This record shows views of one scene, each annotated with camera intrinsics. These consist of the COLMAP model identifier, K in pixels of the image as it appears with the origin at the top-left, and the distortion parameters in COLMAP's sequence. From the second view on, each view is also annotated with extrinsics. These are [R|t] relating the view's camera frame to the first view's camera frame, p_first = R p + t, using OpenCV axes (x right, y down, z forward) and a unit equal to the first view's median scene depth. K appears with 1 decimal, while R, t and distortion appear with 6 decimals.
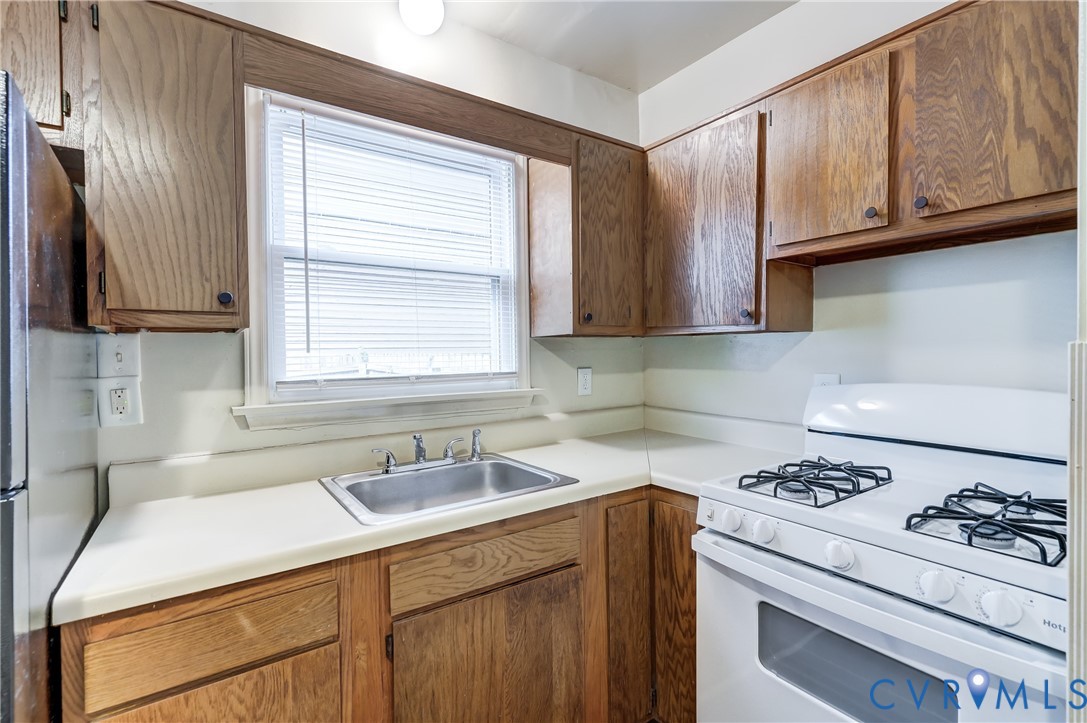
lens RADIAL K [[500.6, 0, 542.3], [0, 500.6, 361.8], [0, 0, 1]] dist [-0.004257, 0.002829]
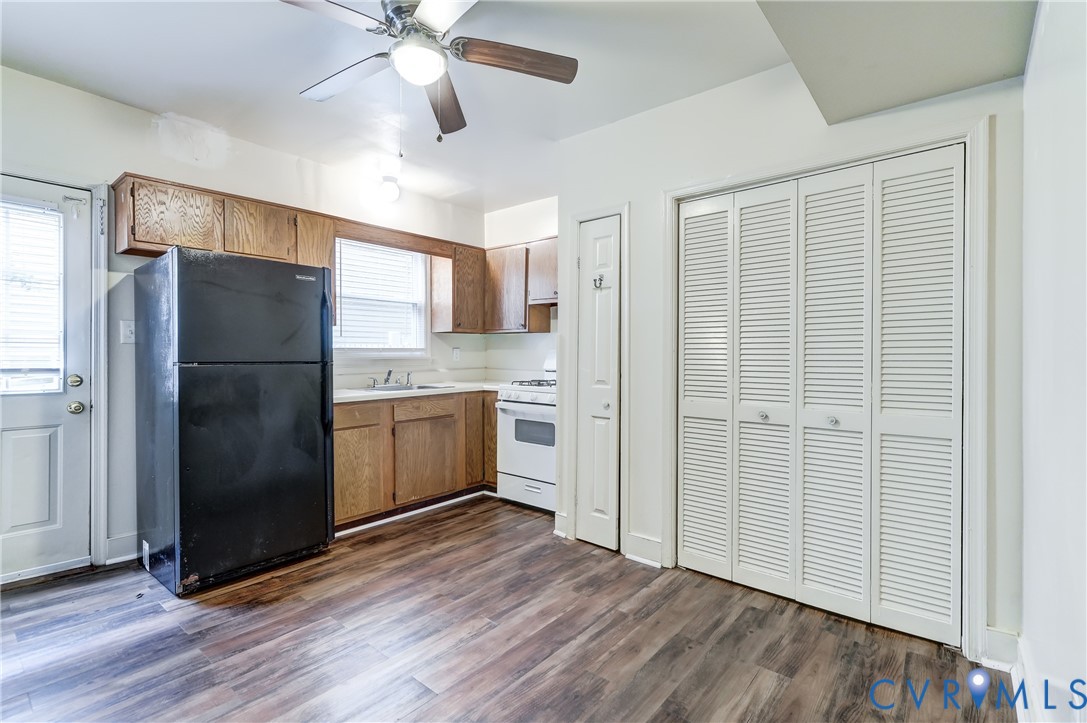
lens RADIAL K [[500.6, 0, 539.0], [0, 500.6, 360.4], [0, 0, 1]] dist [-0.004257, 0.002829]
pose [[0.965122, 0.010810, 0.261578, -0.159704], [-0.009056, 0.999928, -0.007908, 0.095583], [-0.261644, 0.005263, 0.965150, -1.374252]]
